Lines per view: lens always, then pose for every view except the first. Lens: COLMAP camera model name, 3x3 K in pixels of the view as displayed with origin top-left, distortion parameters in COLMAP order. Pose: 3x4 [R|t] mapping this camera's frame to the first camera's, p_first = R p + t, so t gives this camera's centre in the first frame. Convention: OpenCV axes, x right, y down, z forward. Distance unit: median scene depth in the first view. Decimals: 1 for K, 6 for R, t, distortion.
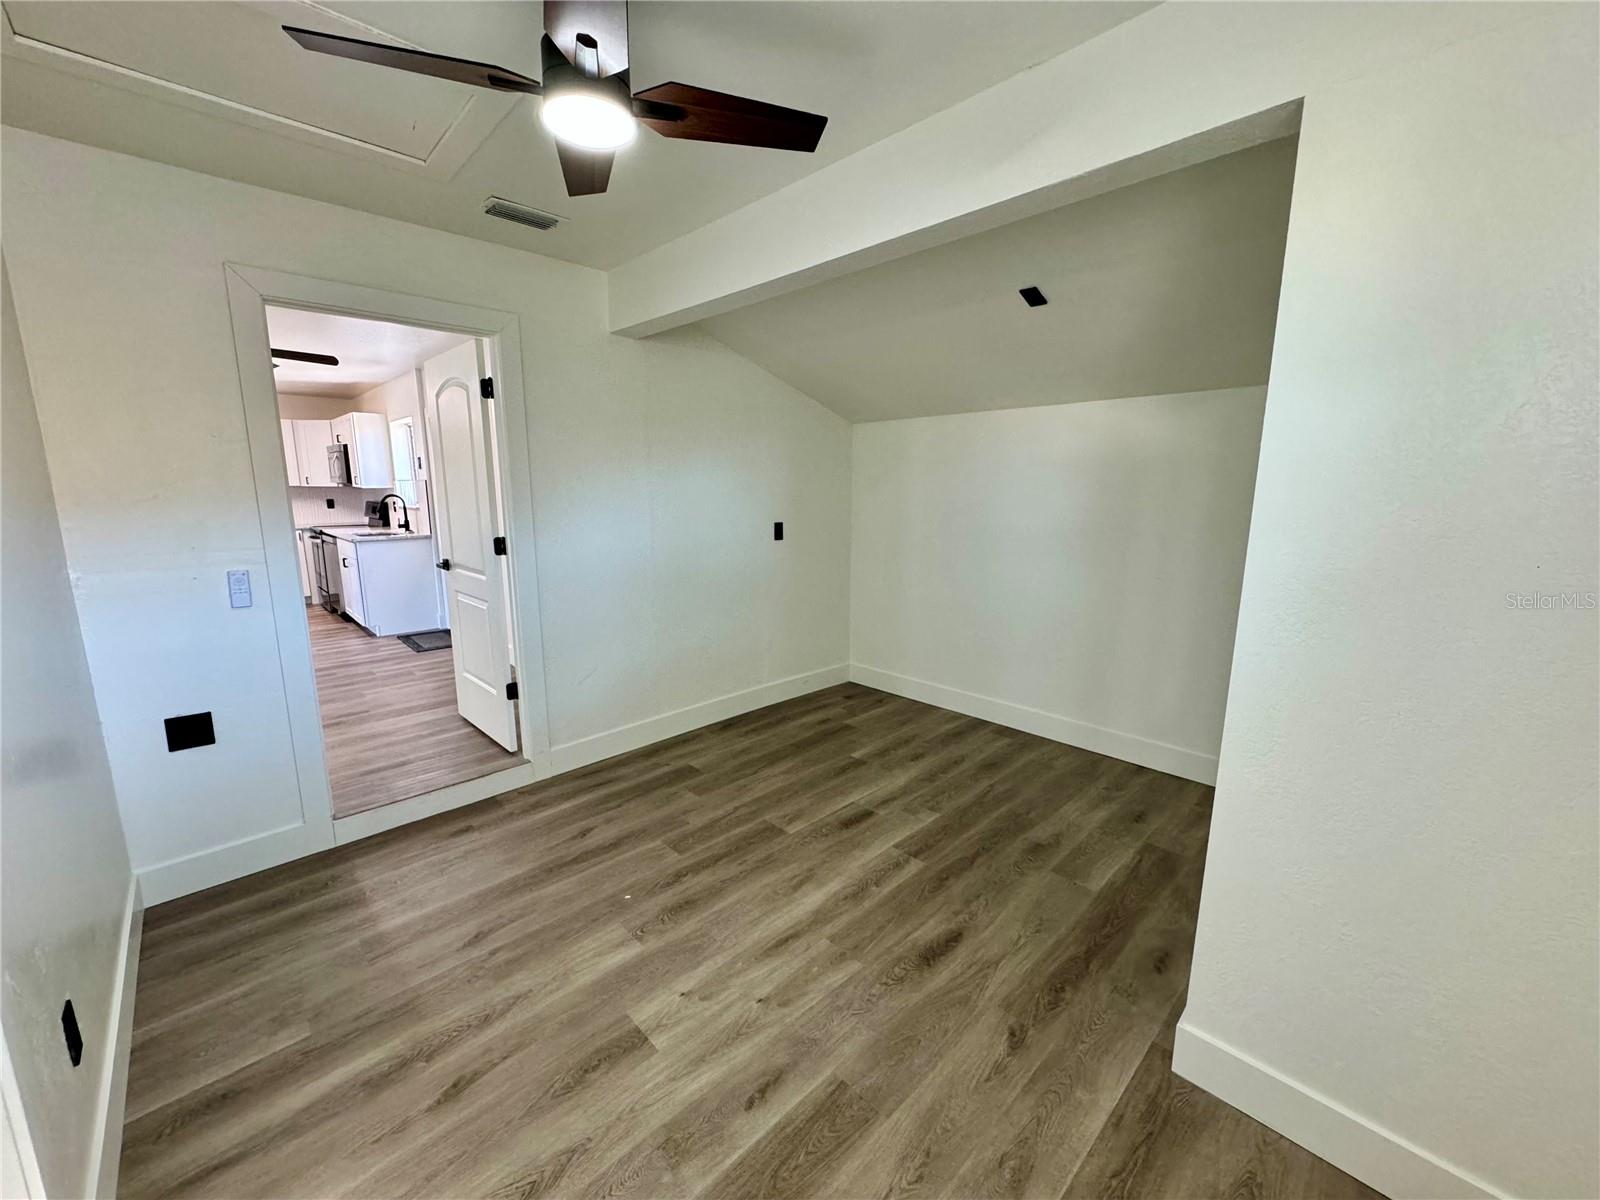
lens RADIAL K [[635.9, 0, 800.4], [0, 635.9, 597.9], [0, 0, 1]] dist [-0.001816, -0.000050]
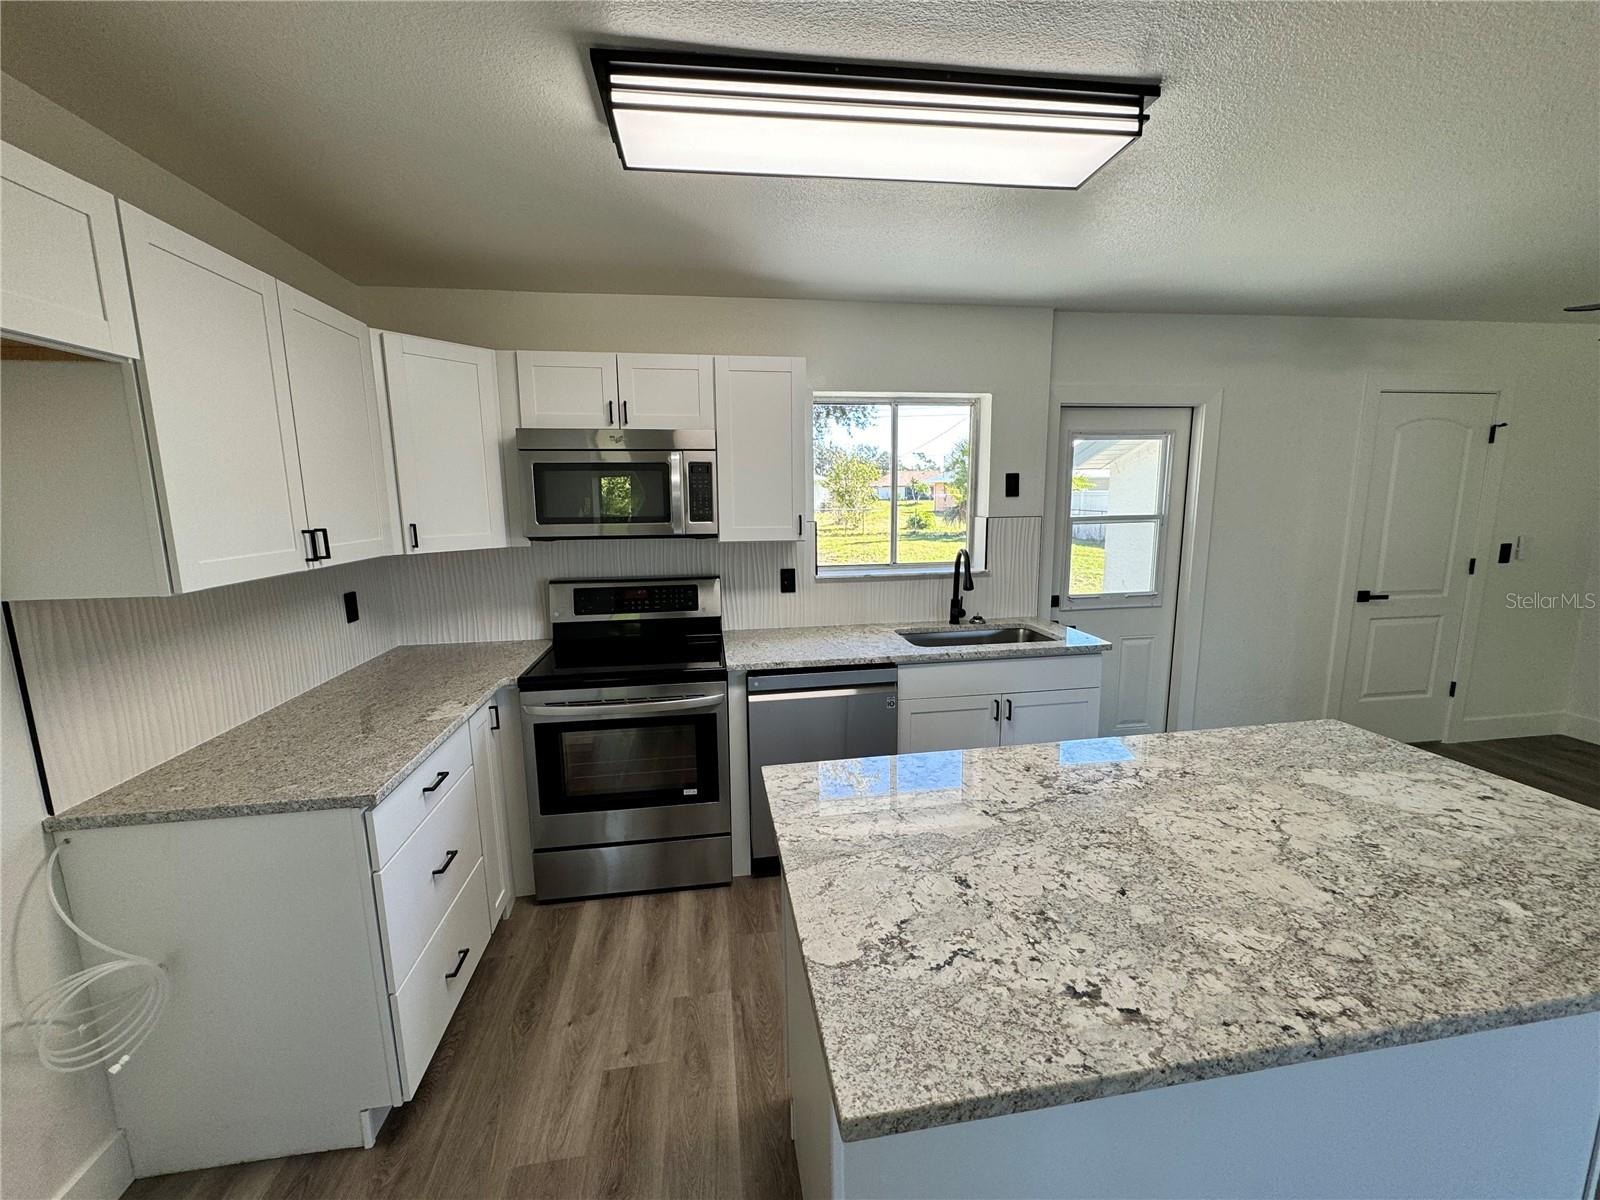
lens RADIAL K [[627.5, 0, 789.9], [0, 627.5, 598.3], [0, 0, 1]] dist [-0.001407, 0.000119]
pose [[0.588878, -0.141466, 0.795745, -0.990404], [0.158341, 0.985676, 0.058055, -0.157322], [-0.792560, 0.091812, 0.602843, 0.741345]]
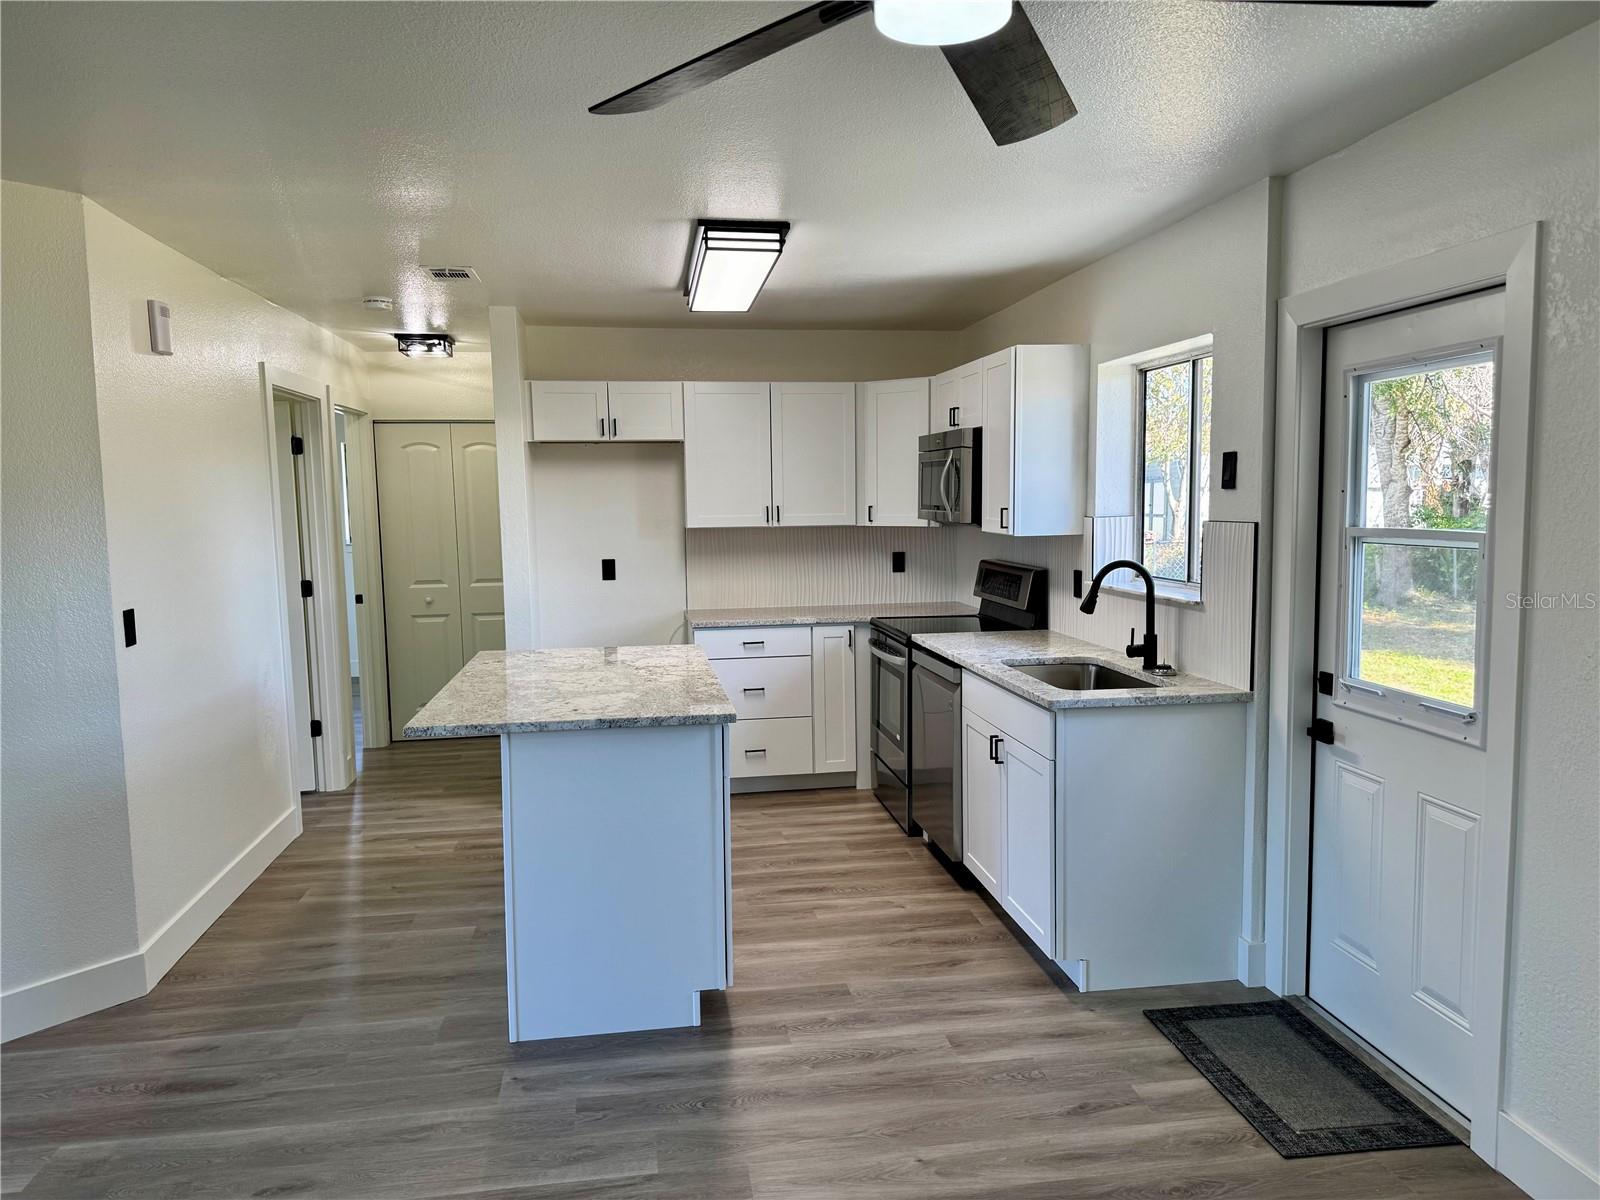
lens RADIAL K [[1118.2, 0, 800.0], [0, 1118.2, 600.0], [0, 0, 1]] dist [0.125630, -0.184904]
pose [[0.817612, 0.041955, -0.574239, -0.388902], [-0.087688, 0.994781, -0.052171, -0.084617], [0.569053, 0.093009, 0.817024, 0.356423]]
